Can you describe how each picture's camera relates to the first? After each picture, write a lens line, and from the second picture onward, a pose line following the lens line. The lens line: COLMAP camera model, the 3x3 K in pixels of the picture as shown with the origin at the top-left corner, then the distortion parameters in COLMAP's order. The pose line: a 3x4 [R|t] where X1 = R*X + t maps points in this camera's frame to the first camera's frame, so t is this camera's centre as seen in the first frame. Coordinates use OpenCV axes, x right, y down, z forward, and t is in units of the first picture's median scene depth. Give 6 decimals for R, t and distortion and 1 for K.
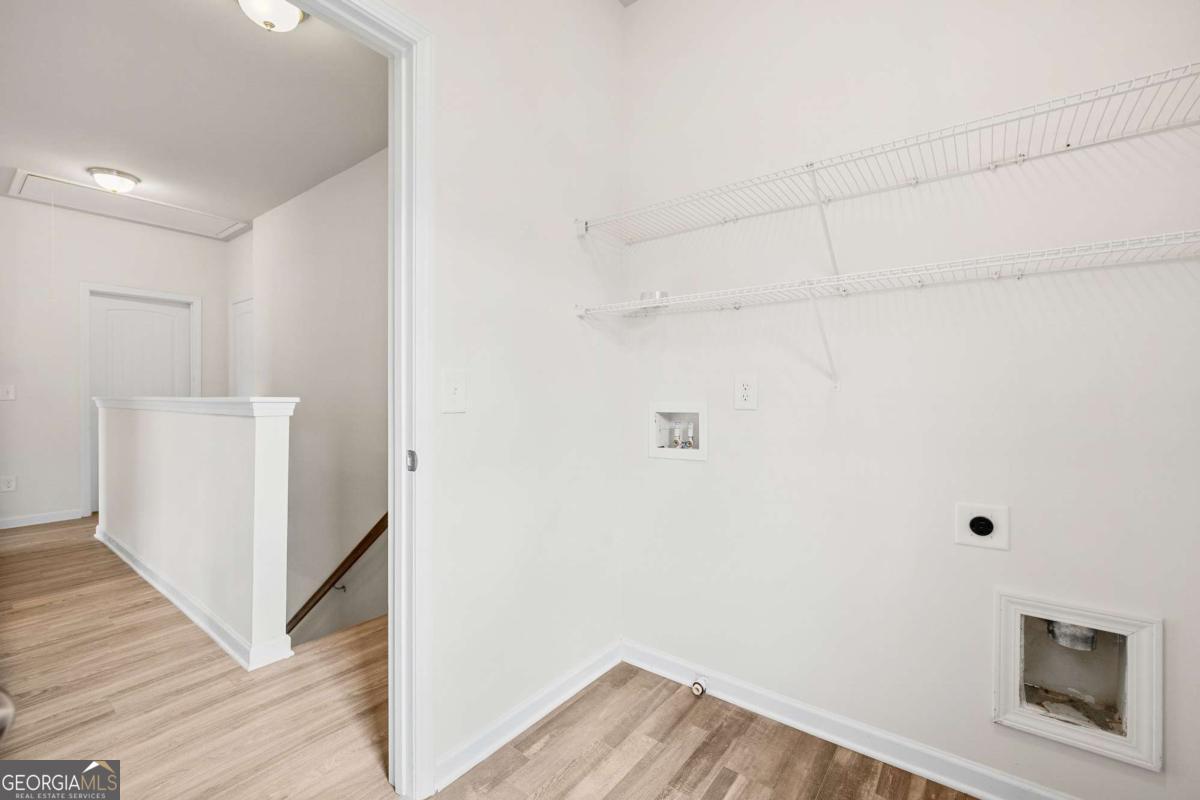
lens RADIAL K [[509.8, 0, 602.3], [0, 509.8, 396.0], [0, 0, 1]] dist [-0.002809, 0.000524]
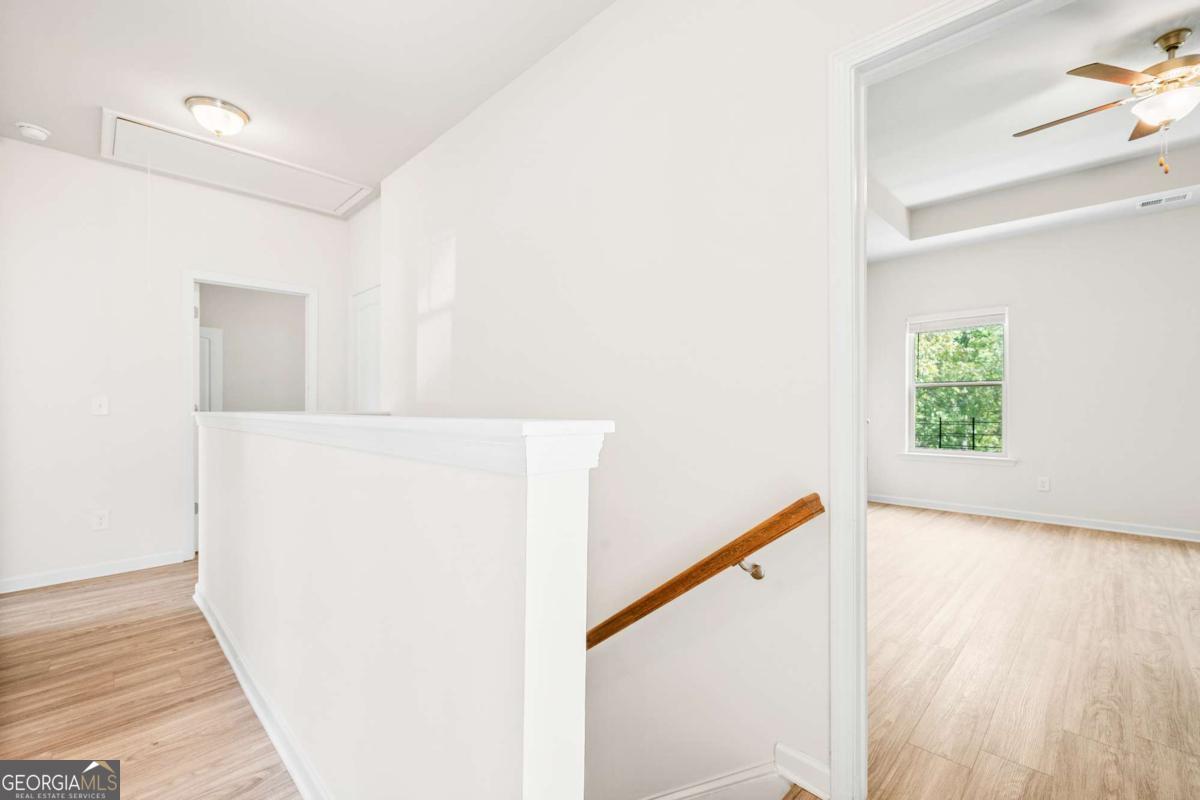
lens RADIAL K [[509.0, 0, 603.7], [0, 509.0, 398.9], [0, 0, 1]] dist [-0.001843, -0.000492]
pose [[0.991161, -0.006315, -0.132511, -0.312363], [0.004748, 0.999915, -0.012139, -0.005101], [0.132576, 0.011403, 0.991107, 0.350175]]
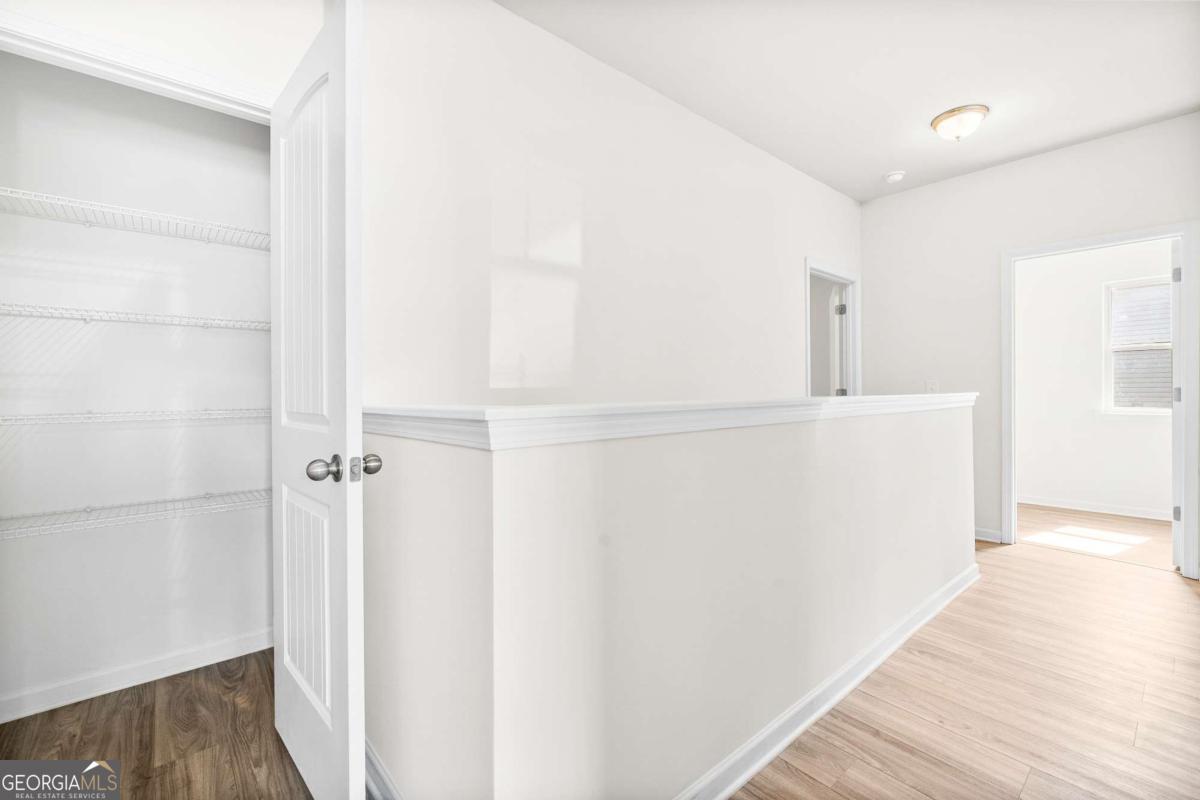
lens RADIAL K [[509.0, 0, 603.7], [0, 509.0, 398.9], [0, 0, 1]] dist [-0.001843, -0.000492]
pose [[0.204387, -0.012409, 0.978811, -1.267381], [0.017757, 0.999802, 0.008967, -0.007109], [-0.978729, 0.015548, 0.204567, 0.942016]]
